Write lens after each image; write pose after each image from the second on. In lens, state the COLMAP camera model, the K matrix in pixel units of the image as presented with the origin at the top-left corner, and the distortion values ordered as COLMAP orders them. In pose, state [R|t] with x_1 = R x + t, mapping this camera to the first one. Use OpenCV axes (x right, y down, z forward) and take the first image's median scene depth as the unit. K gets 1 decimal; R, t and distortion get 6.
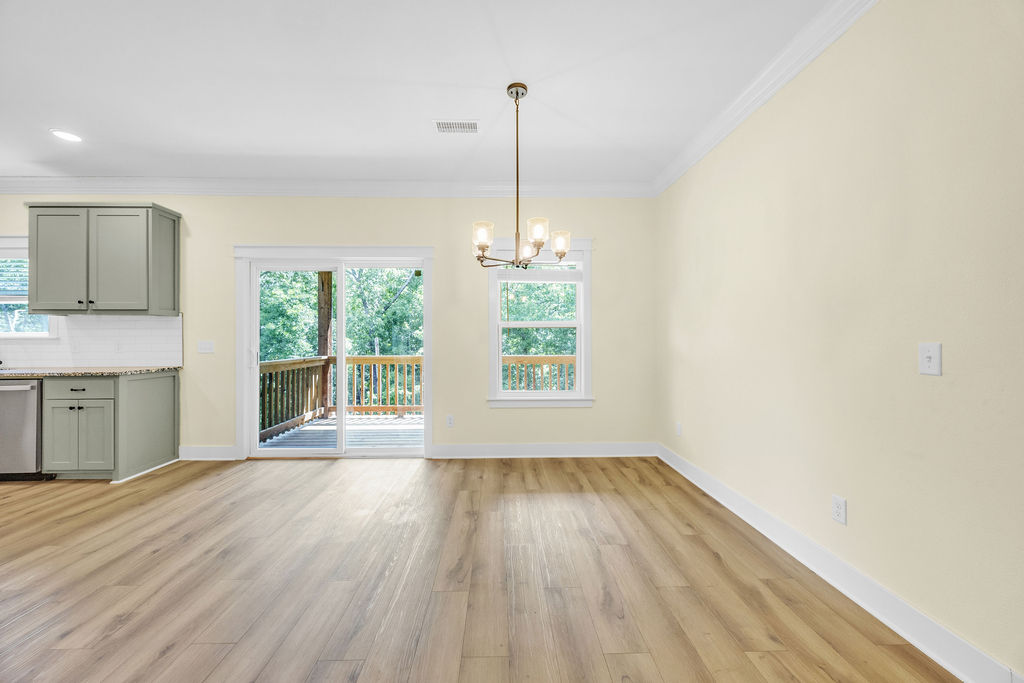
lens RADIAL K [[398.0, 0, 512.4], [0, 398.0, 339.1], [0, 0, 1]] dist [-0.001219, -0.000058]
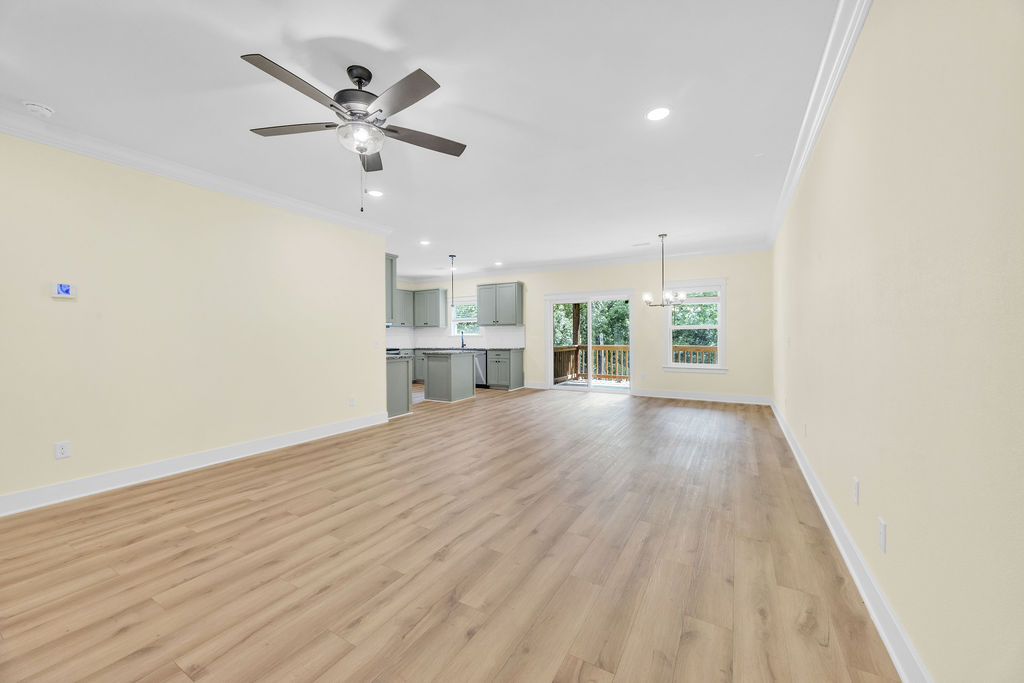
lens RADIAL K [[398.0, 0, 507.6], [0, 398.0, 336.9], [0, 0, 1]] dist [-0.001219, -0.000058]
pose [[0.848900, -0.001234, -0.528552, 0.314774], [0.004394, 0.999979, 0.004722, -0.004950], [0.528535, -0.006331, 0.848888, -1.018071]]
